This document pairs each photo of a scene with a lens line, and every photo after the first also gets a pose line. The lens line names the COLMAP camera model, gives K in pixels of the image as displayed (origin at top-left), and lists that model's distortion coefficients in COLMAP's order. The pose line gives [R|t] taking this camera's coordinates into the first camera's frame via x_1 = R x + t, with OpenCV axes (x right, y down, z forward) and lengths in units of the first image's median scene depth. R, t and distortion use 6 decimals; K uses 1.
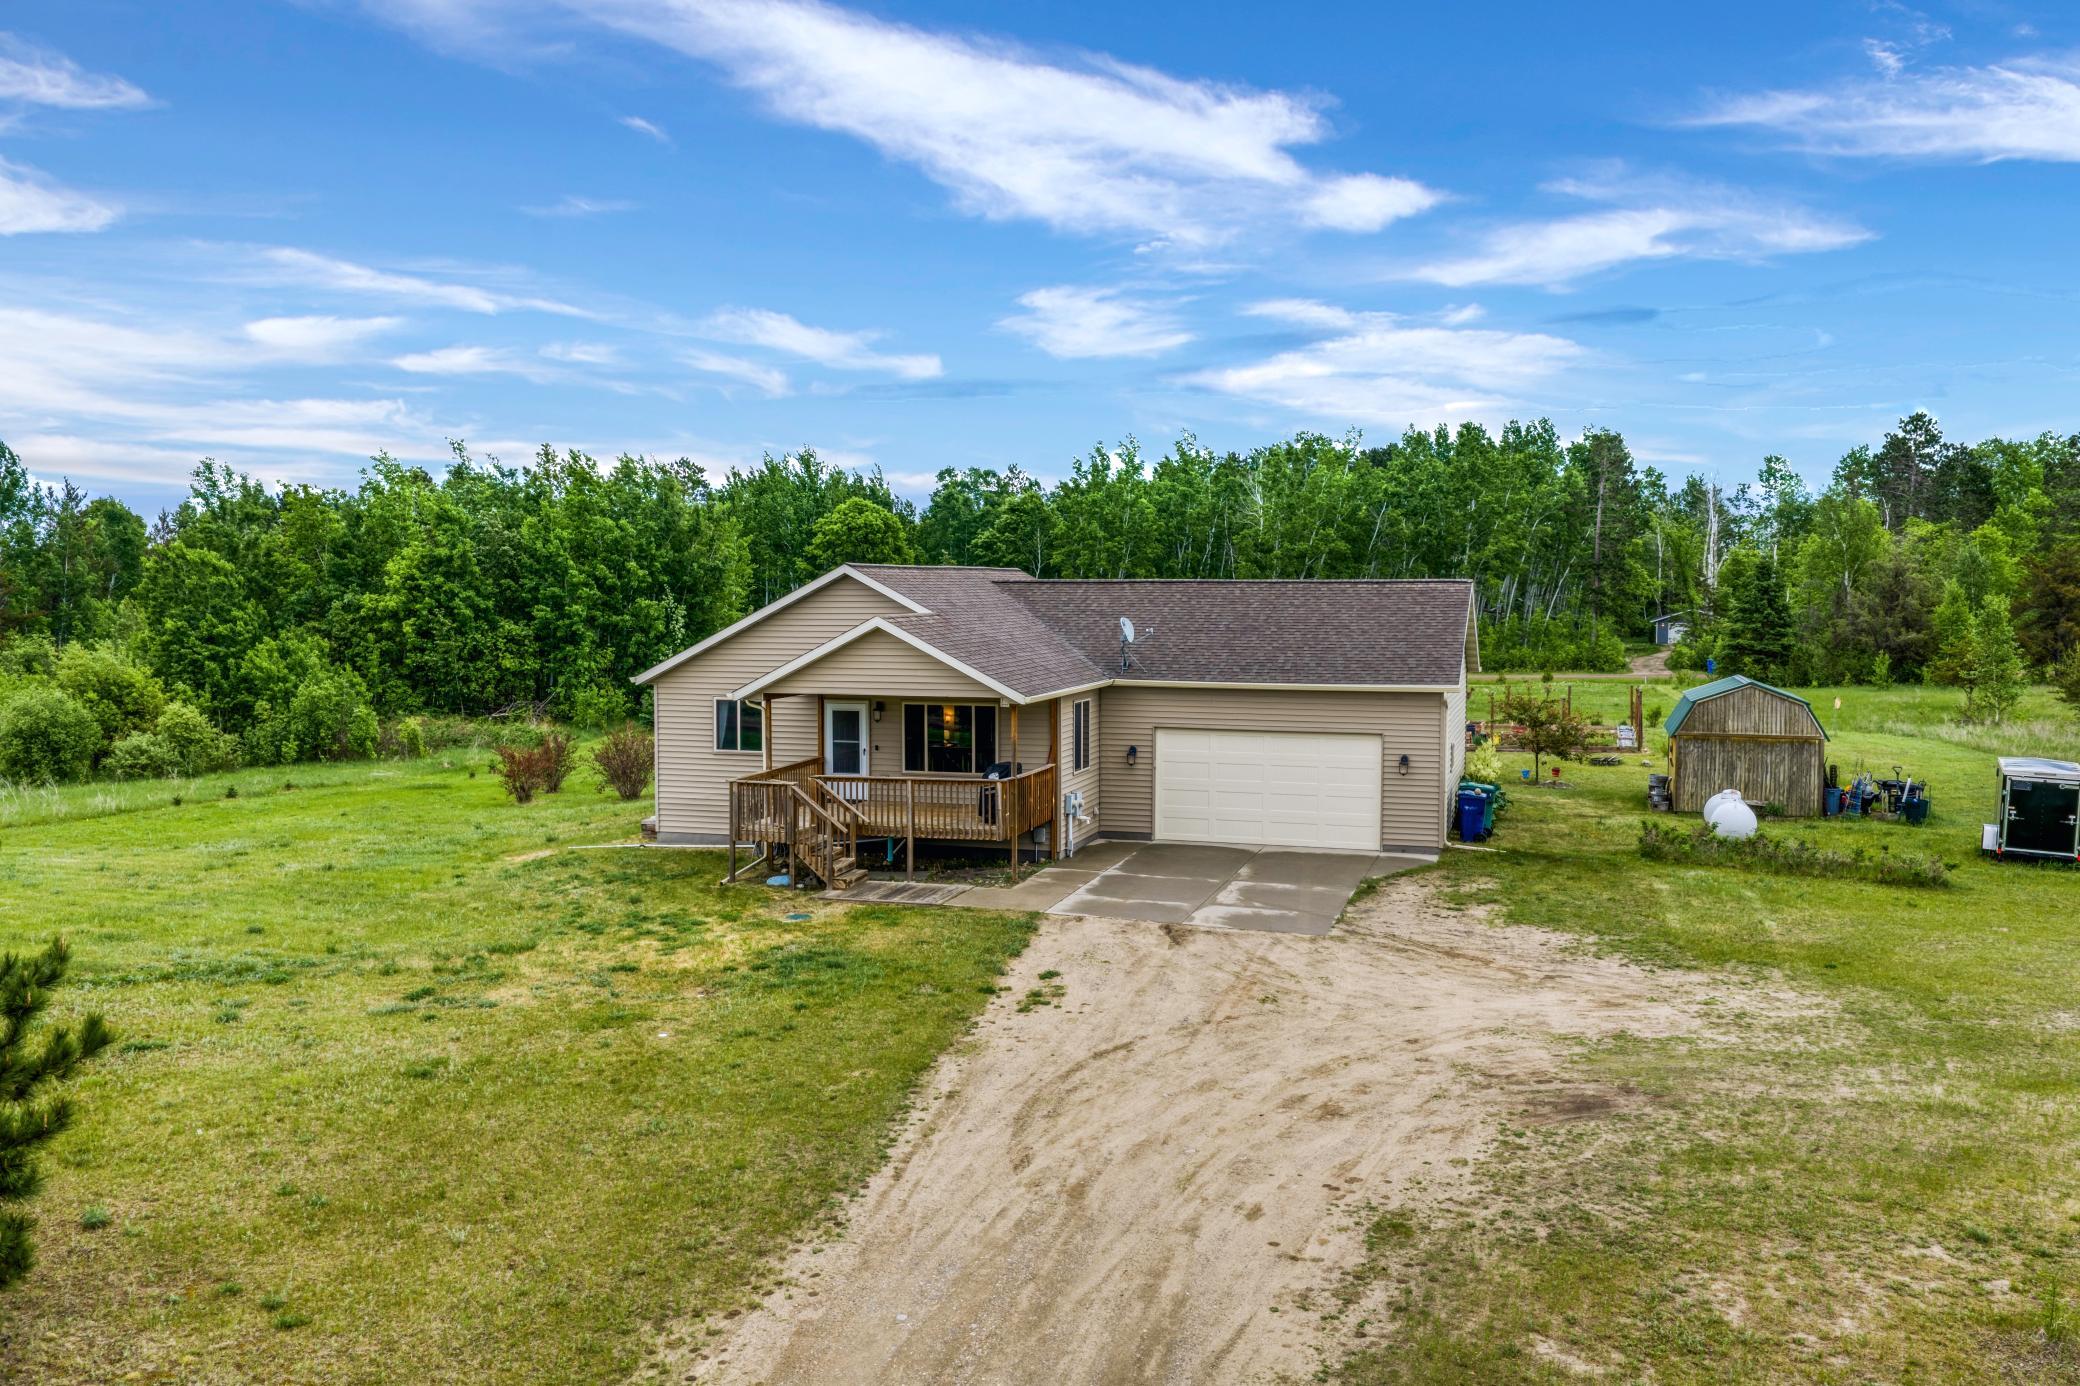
lens RADIAL K [[1727.5, 0, 1033.5], [0, 1727.5, 656.1], [0, 0, 1]] dist [0.012174, -0.023378]
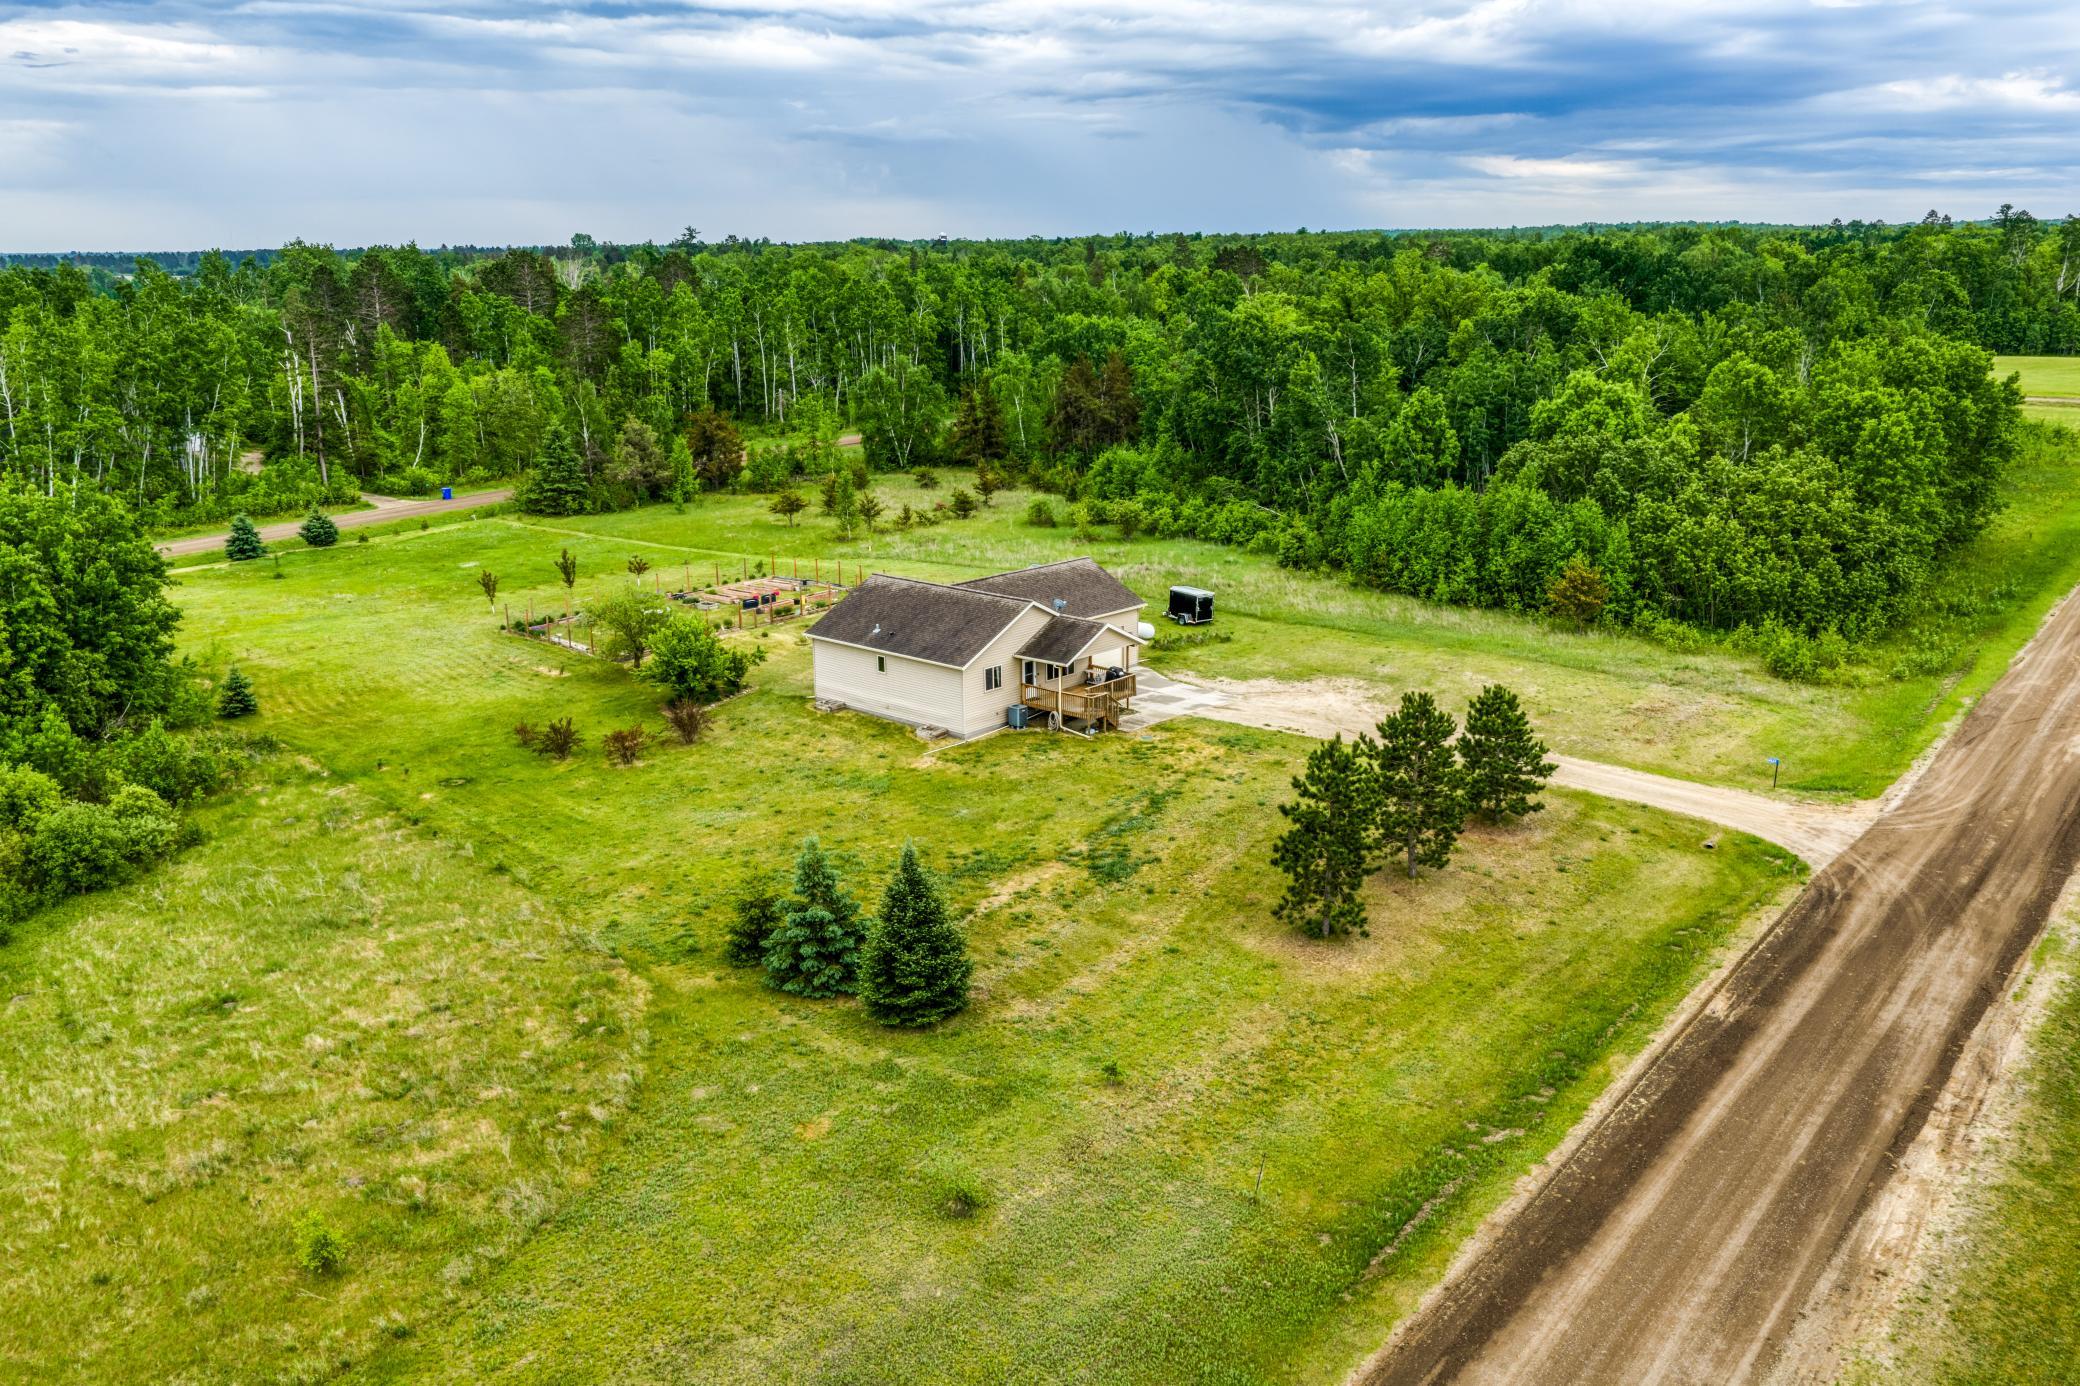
lens RADIAL K [[1727.5, 0, 1038.2], [0, 1727.5, 684.8], [0, 0, 1]] dist [0.012174, -0.023378]
pose [[0.435073, -0.227887, 0.871079, -1.187636], [0.049537, 0.972034, 0.229556, -0.262146], [-0.899032, -0.056723, 0.434194, -0.017166]]
